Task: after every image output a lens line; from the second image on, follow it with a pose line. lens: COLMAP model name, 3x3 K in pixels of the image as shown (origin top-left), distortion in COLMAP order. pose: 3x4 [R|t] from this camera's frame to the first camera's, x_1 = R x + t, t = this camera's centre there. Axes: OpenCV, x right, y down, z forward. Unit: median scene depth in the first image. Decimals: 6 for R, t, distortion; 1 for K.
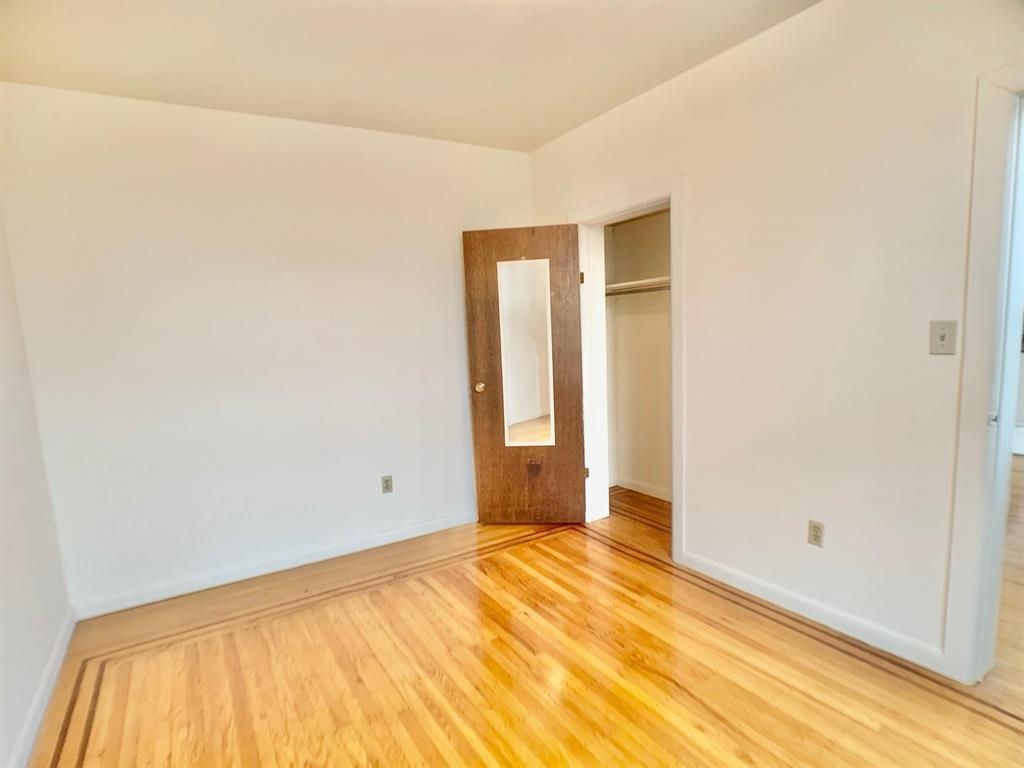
lens RADIAL K [[542.2, 0, 511.3], [0, 542.2, 384.0], [0, 0, 1]] dist [-0.038253, 0.004789]
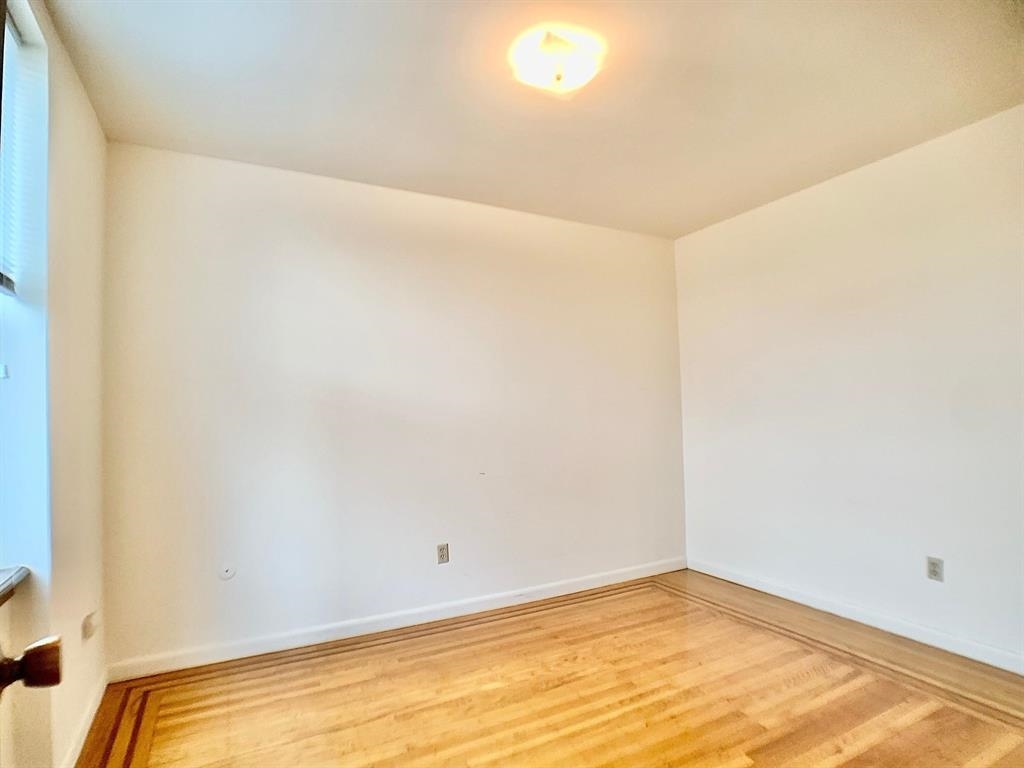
lens RADIAL K [[542.2, 0, 507.9], [0, 542.2, 388.9], [0, 0, 1]] dist [-0.038253, 0.004789]
pose [[-0.062039, 0.006351, -0.998053, 0.862336], [-0.082562, 0.996520, 0.011473, -0.052811], [0.994653, 0.083113, -0.061299, 0.591749]]
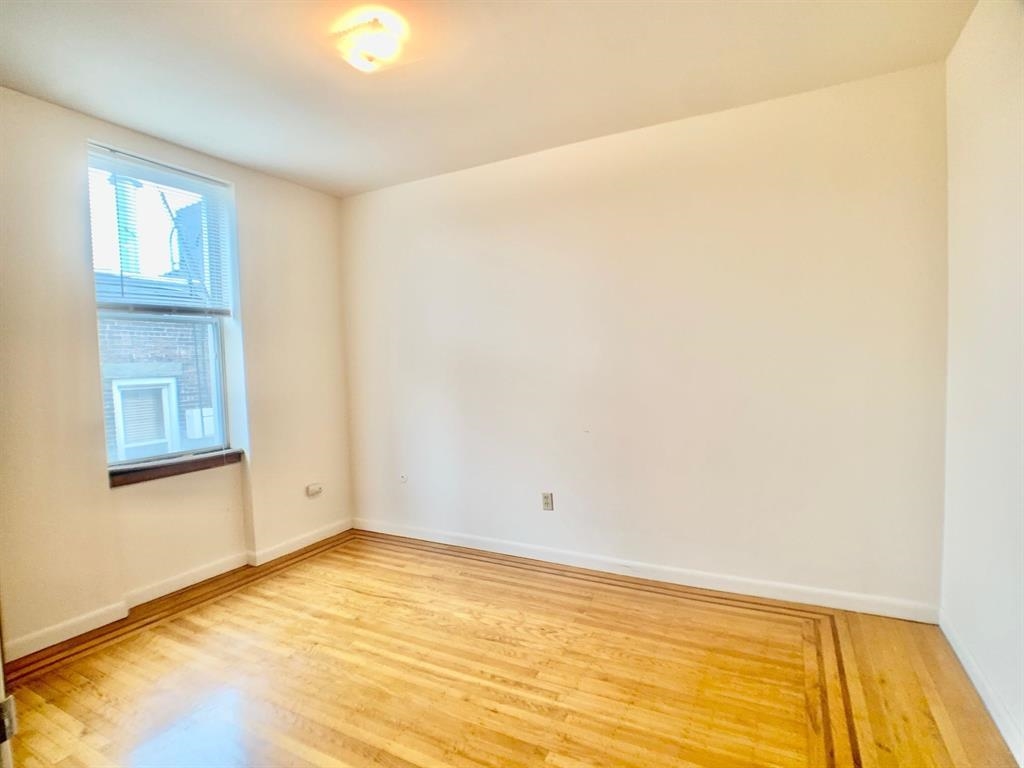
lens RADIAL K [[542.2, 0, 497.8], [0, 542.2, 389.4], [0, 0, 1]] dist [-0.038253, 0.004789]
pose [[-0.868816, 0.098040, -0.485332, 0.296152], [0.019827, 0.986303, 0.163745, -0.142189], [0.494738, 0.132641, -0.858860, 1.513950]]
